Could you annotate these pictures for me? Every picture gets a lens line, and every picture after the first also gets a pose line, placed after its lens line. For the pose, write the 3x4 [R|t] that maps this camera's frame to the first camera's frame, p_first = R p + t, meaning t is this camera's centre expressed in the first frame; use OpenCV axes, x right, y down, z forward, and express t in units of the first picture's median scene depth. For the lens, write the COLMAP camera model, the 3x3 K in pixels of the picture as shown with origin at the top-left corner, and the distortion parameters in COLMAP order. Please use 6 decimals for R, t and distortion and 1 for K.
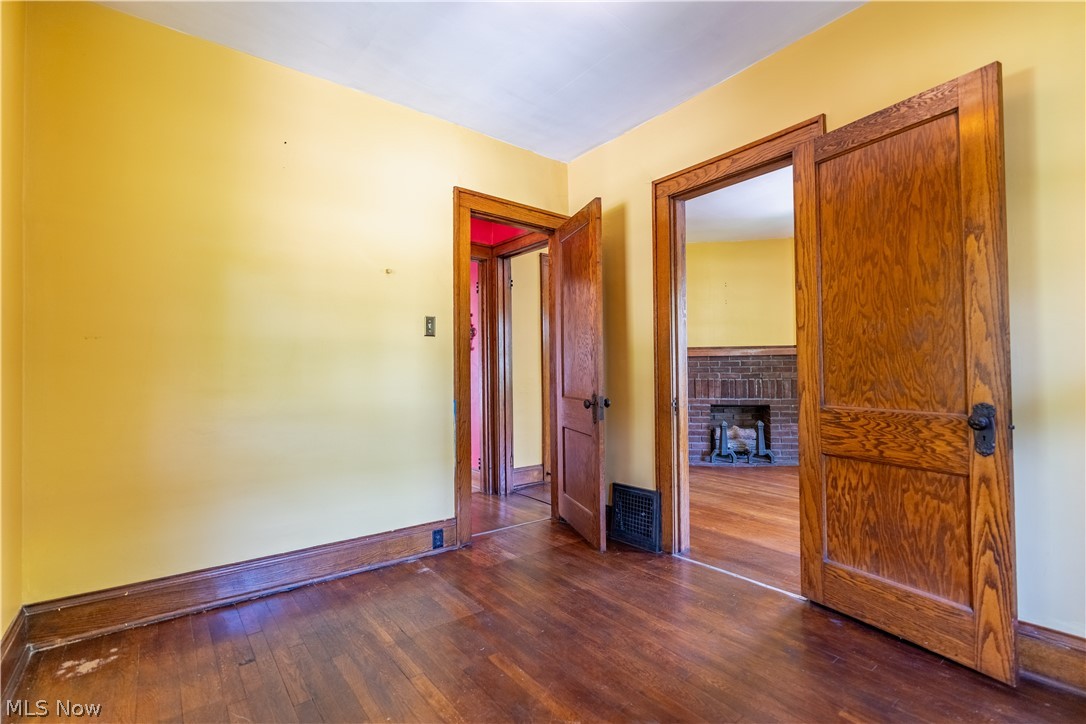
lens RADIAL K [[492.7, 0, 542.2], [0, 492.7, 359.6], [0, 0, 1]] dist [-0.004322, 0.001256]
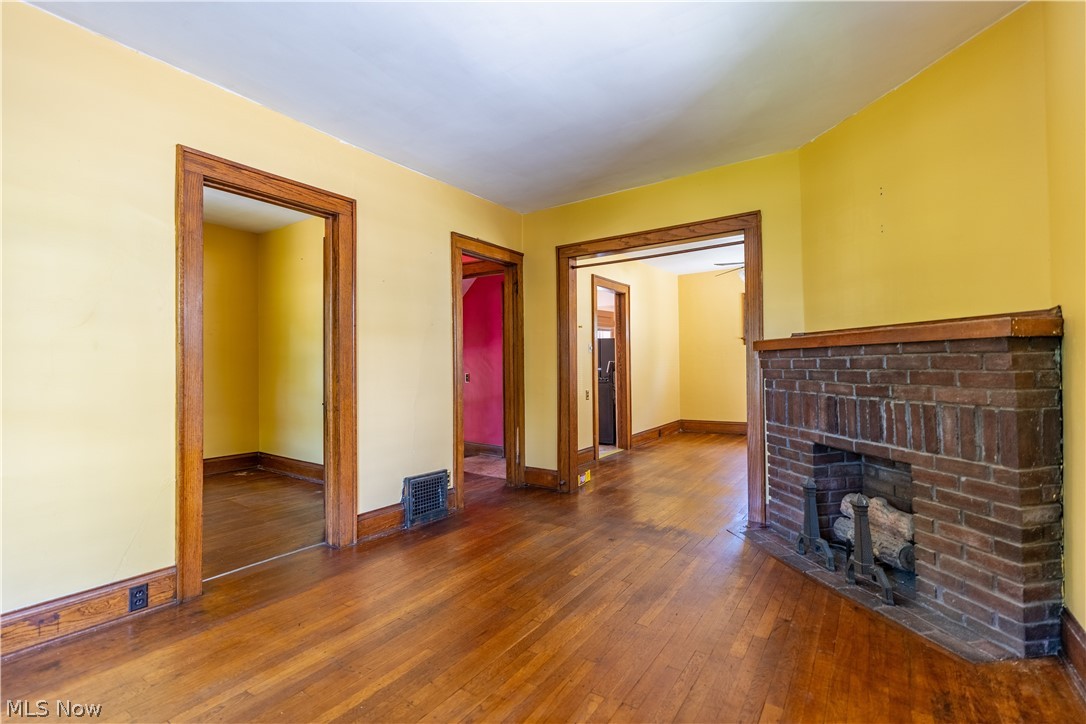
lens RADIAL K [[492.7, 0, 542.2], [0, 492.7, 359.6], [0, 0, 1]] dist [-0.004322, 0.001256]
pose [[0.301903, -0.002443, -0.953335, 1.998967], [0.026296, 0.999638, 0.005766, -0.014729], [0.952976, -0.026810, 0.301858, 1.548760]]
